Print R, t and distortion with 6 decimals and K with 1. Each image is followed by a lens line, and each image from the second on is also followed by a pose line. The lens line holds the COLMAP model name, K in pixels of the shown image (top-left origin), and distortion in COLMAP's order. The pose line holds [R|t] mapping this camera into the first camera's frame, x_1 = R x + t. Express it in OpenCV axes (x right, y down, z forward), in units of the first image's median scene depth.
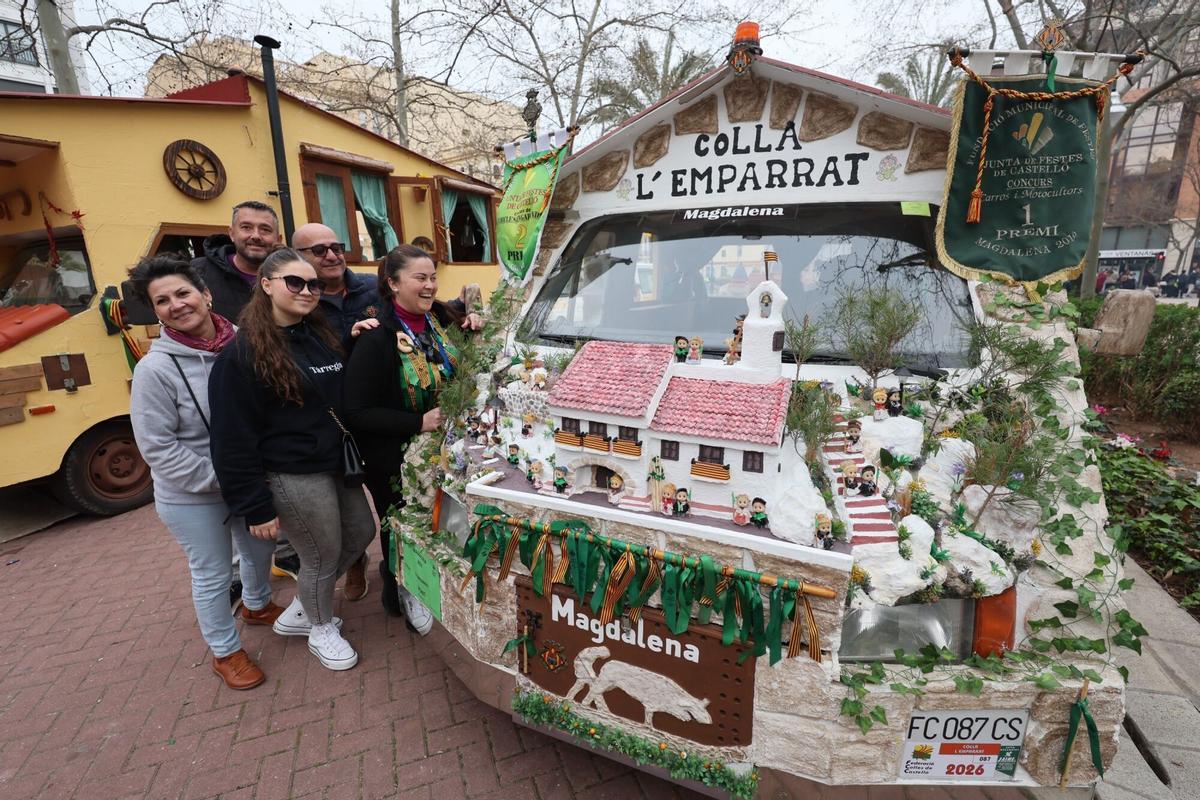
lens RADIAL K [[551.6, 0, 533.7], [0, 551.6, 402.6], [0, 0, 1]] dist [0.001070, 0.000100]
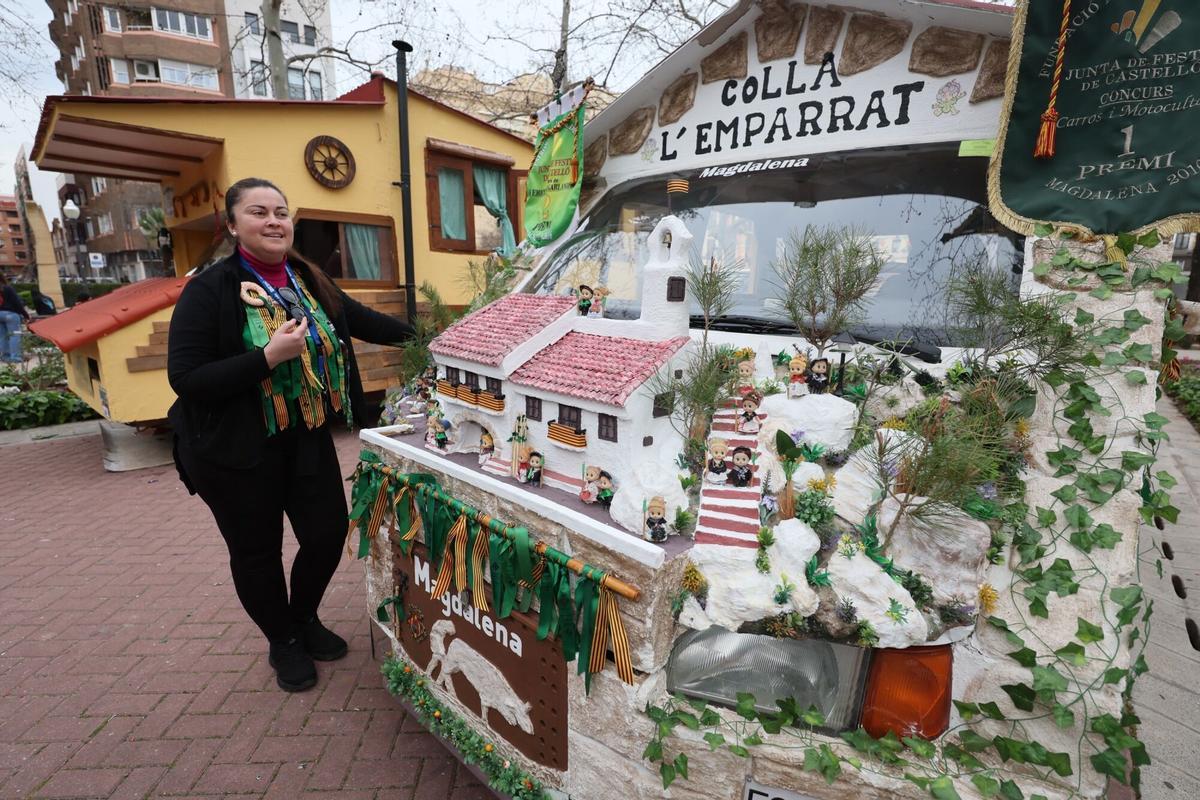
lens RADIAL K [[551.6, 0, 582.4], [0, 551.6, 409.6], [0, 0, 1]] dist [0.001070, 0.000100]
pose [[0.953682, 0.098936, -0.284082, 0.446503], [-0.106316, 0.994276, -0.010635, 0.069890], [0.281403, 0.040345, 0.958741, 0.150507]]
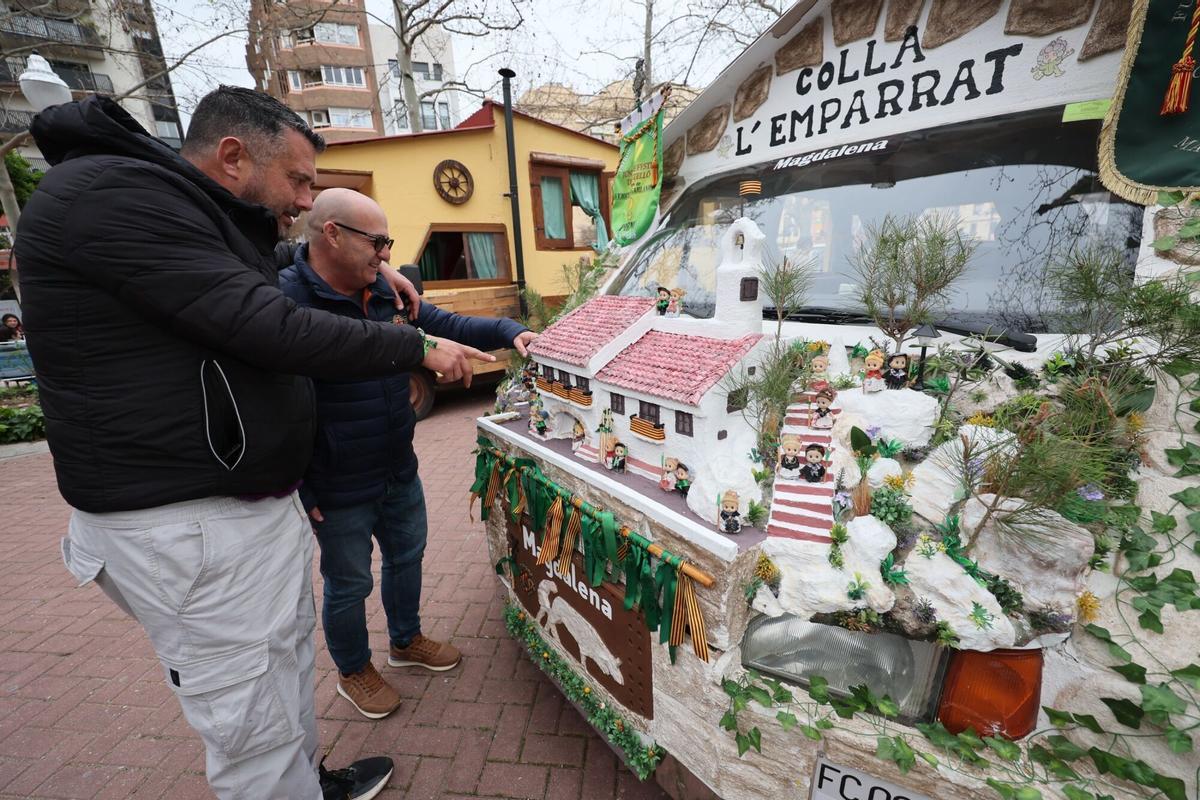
lens RADIAL K [[462.6, 0, 595.1], [0, 462.6, 405.1], [0, 0, 1]] dist [-0.000387, 0.000305]
pose [[0.896011, 0.102141, -0.432125, 0.444282], [-0.077822, 0.994243, 0.073646, 0.025536], [0.437160, -0.032359, 0.898802, 0.198101]]
